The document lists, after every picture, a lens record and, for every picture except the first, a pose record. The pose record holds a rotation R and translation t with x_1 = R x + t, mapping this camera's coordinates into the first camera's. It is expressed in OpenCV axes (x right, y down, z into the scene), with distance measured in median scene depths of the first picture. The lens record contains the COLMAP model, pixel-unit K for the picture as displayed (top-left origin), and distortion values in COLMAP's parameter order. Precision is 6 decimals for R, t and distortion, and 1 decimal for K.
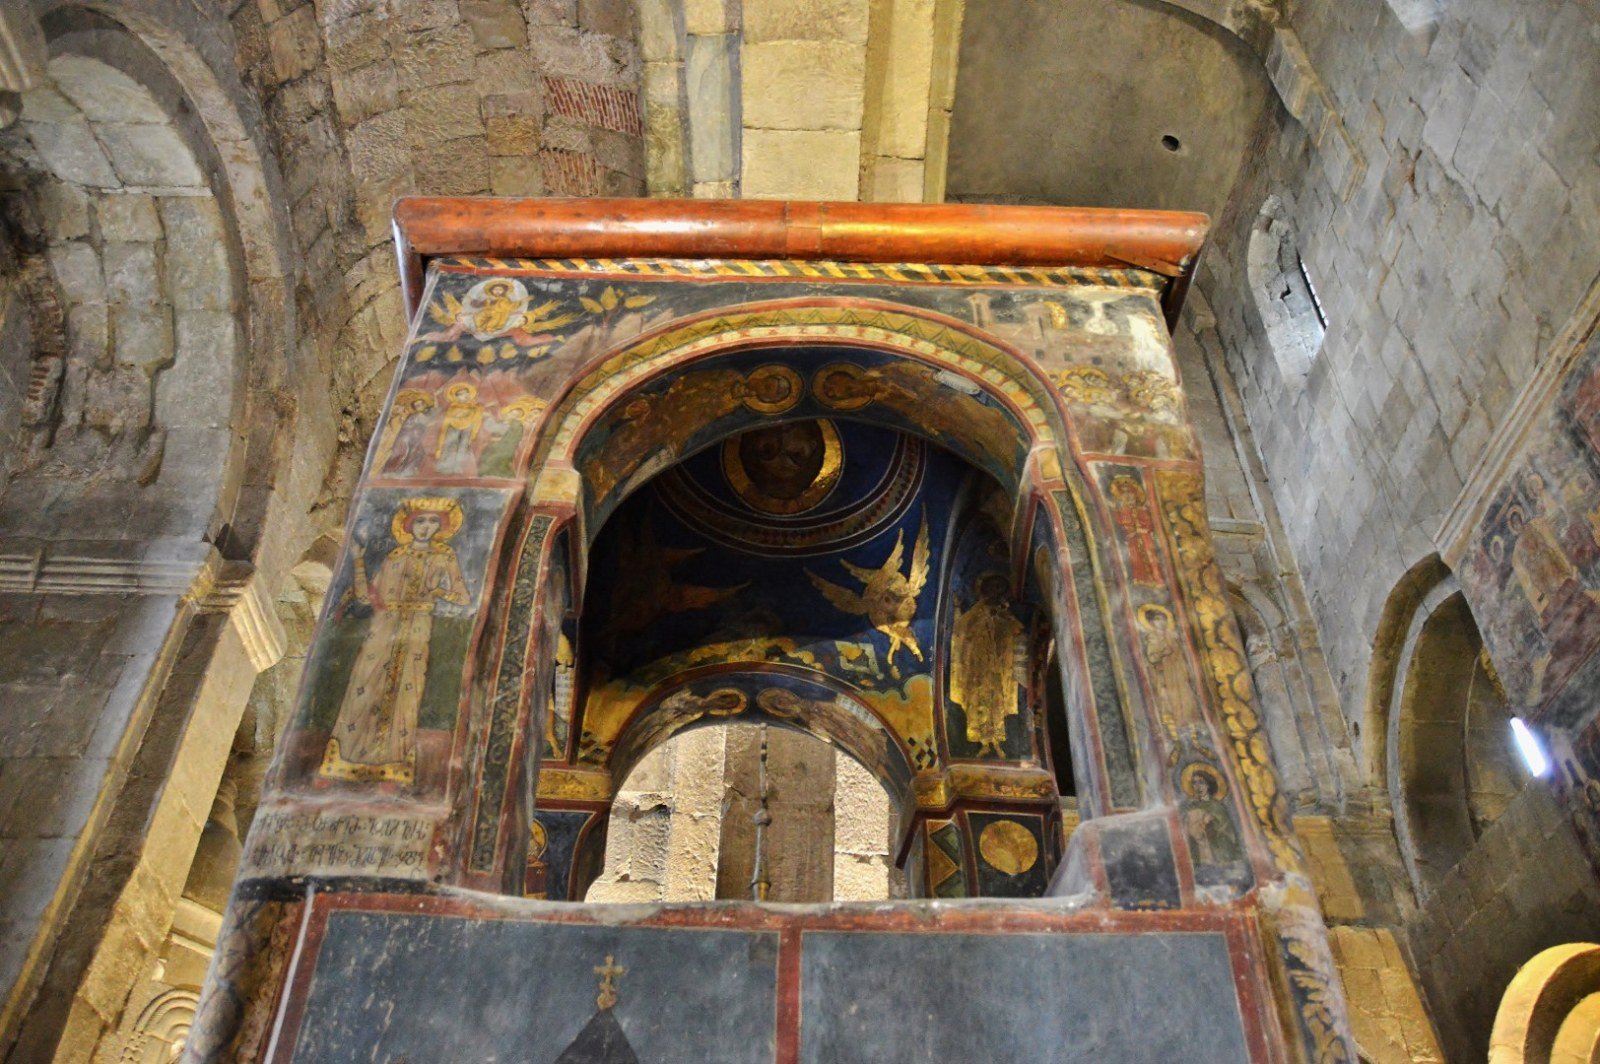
lens RADIAL K [[1316.3, 0, 800.0], [0, 1316.3, 532.0], [0, 0, 1]] dist [-0.141572, 0.158148]
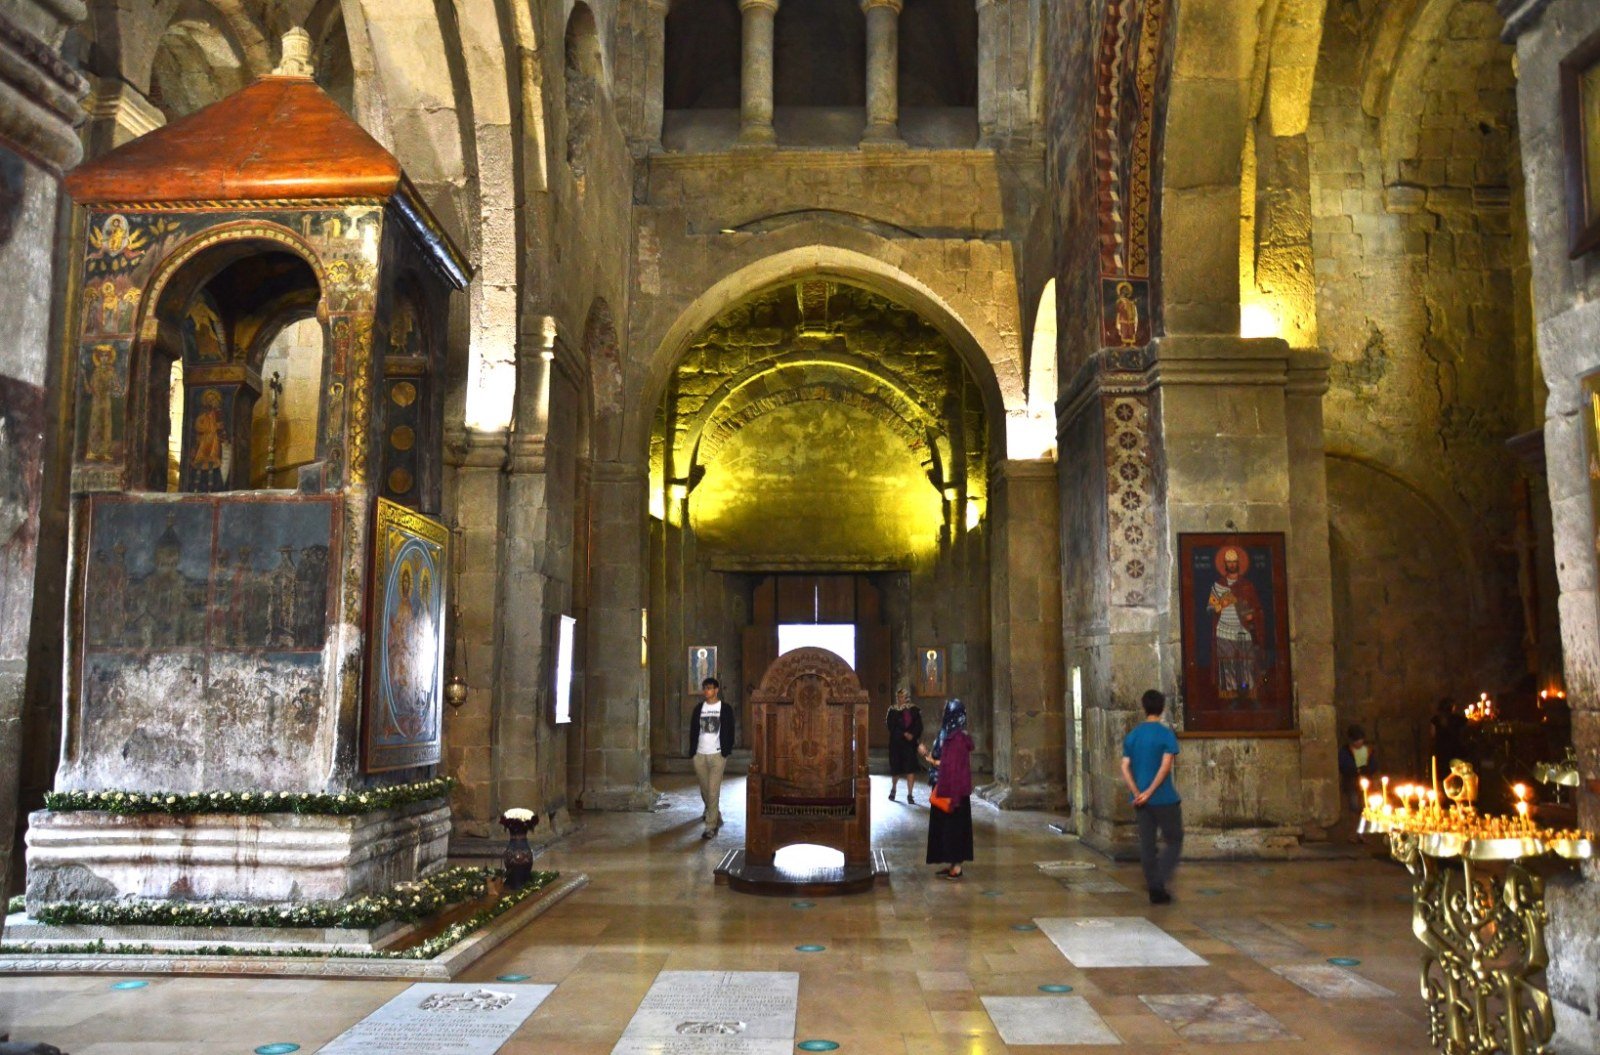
lens RADIAL K [[1305.7, 0, 800.0], [0, 1305.7, 527.5], [0, 0, 1]] dist [-0.127274, 0.126664]
pose [[0.998215, -0.019577, -0.056419, 1.156948], [0.049352, 0.802384, 0.594763, -1.070525], [0.033626, -0.596486, 0.801919, -1.179685]]
